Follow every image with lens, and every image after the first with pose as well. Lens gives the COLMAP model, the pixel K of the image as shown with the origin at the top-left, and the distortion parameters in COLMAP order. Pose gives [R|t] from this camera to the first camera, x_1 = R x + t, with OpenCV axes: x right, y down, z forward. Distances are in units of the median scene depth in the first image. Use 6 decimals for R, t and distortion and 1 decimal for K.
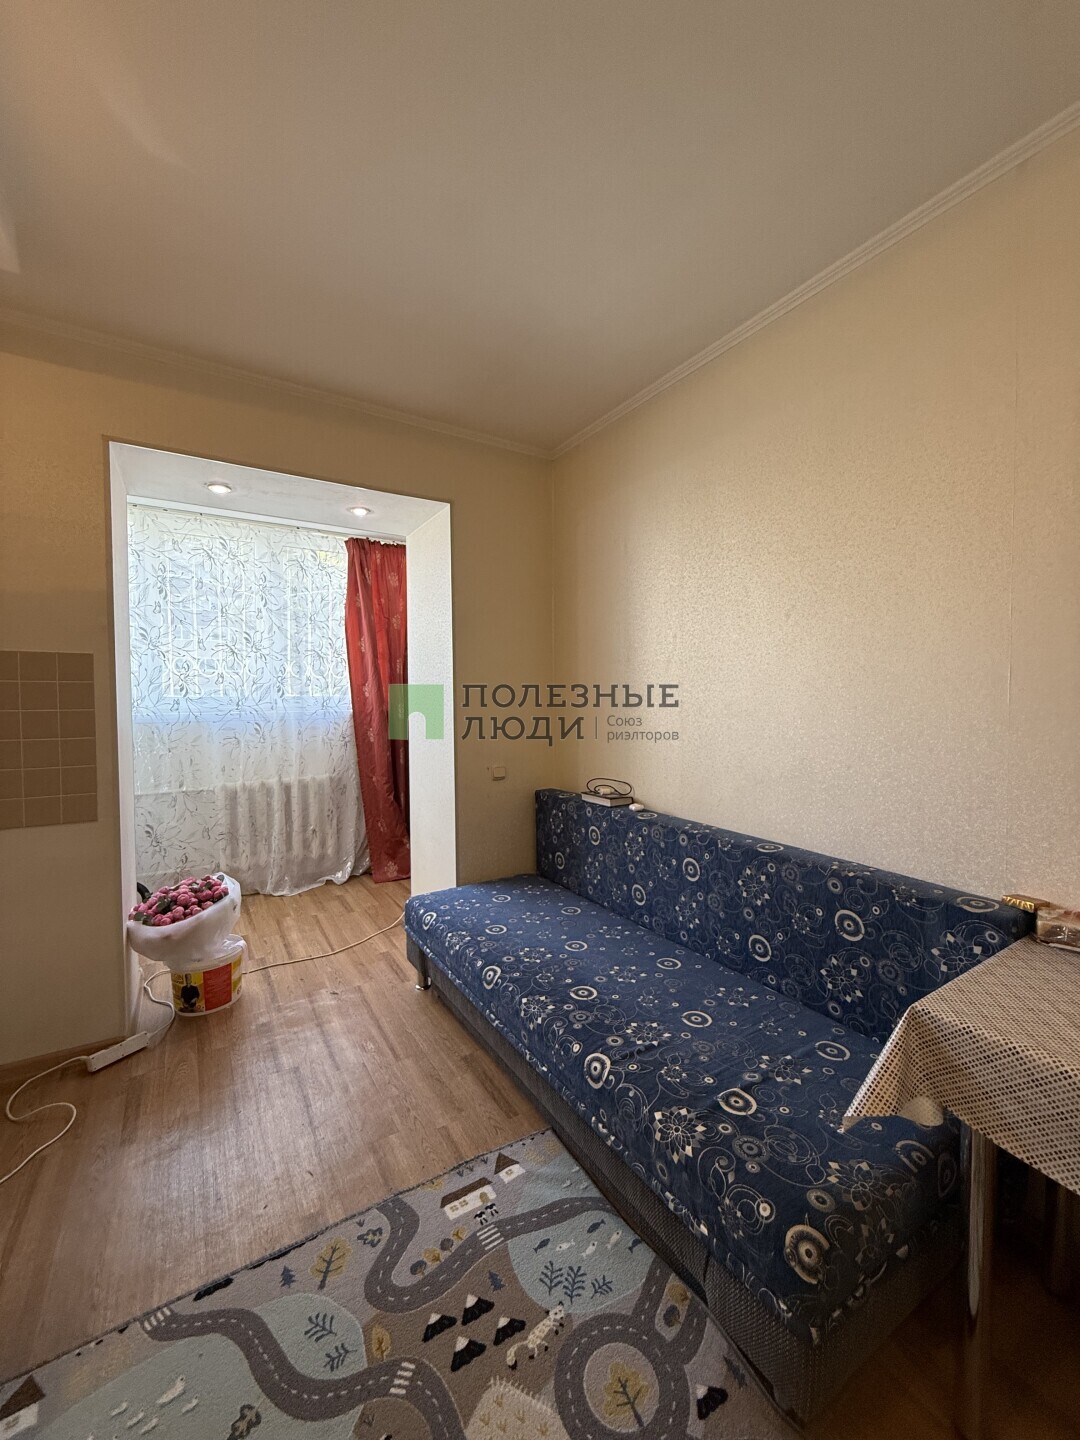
lens RADIAL K [[569.4, 0, 531.1], [0, 569.4, 718.6], [0, 0, 1]] dist [0.006235, -0.001072]
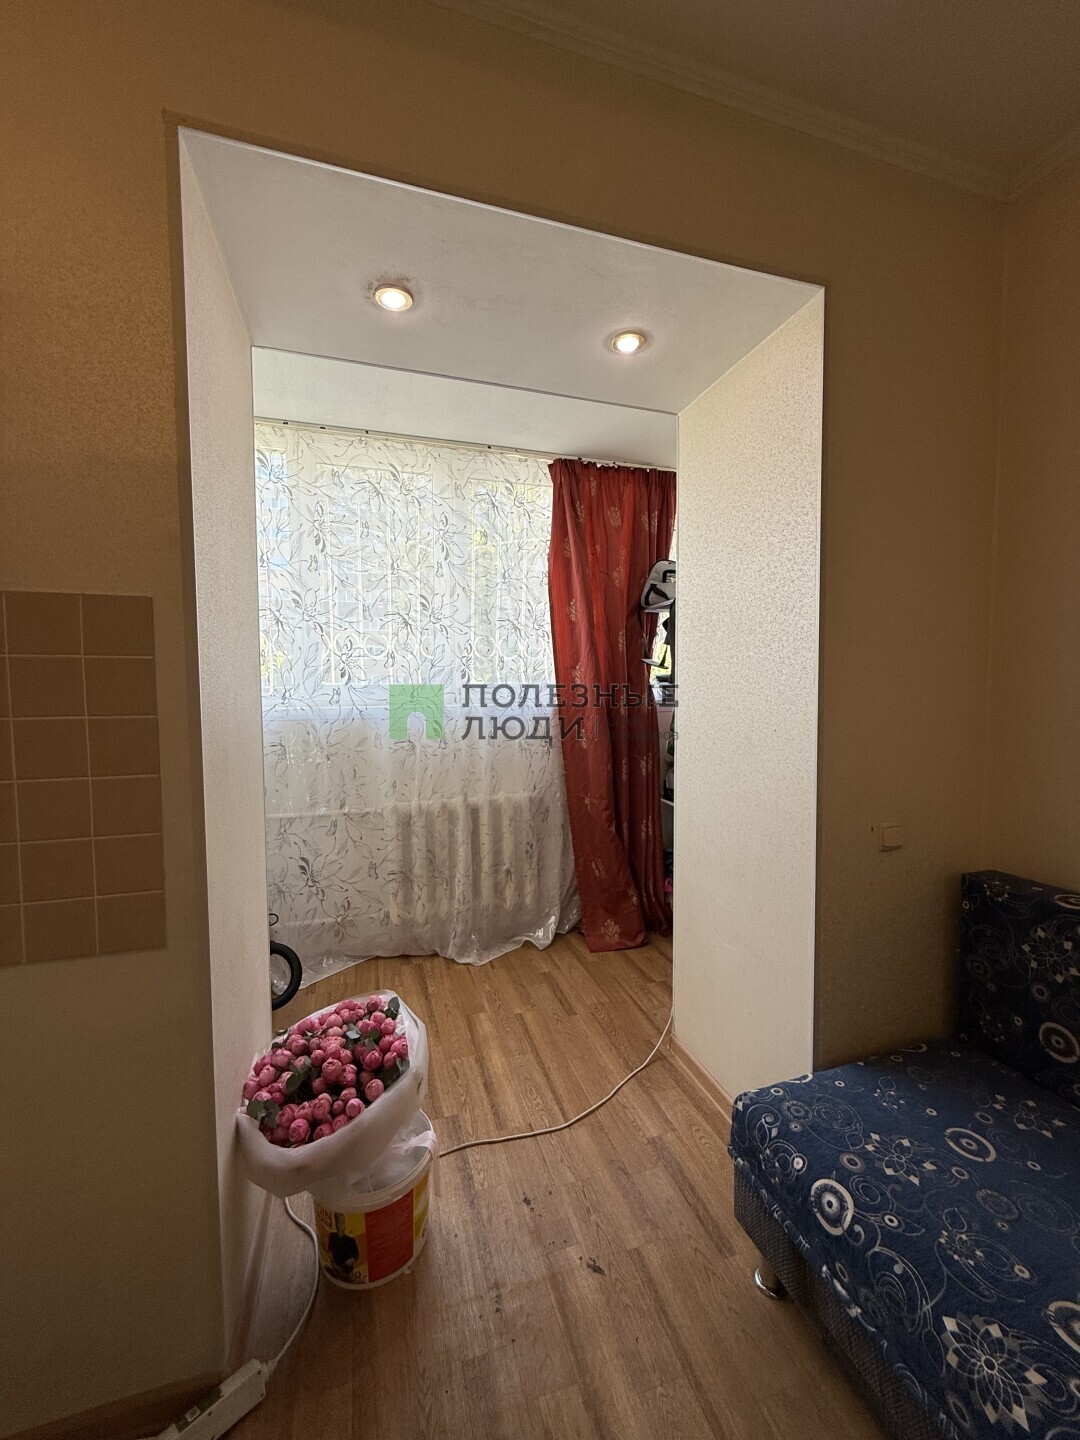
lens RADIAL K [[569.4, 0, 533.5], [0, 569.4, 721.9], [0, 0, 1]] dist [0.006235, -0.001072]
pose [[0.969763, 0.017017, -0.243455, -0.194249], [-0.009389, 0.999429, 0.032456, -0.016441], [0.243868, -0.029189, 0.969369, 0.345719]]
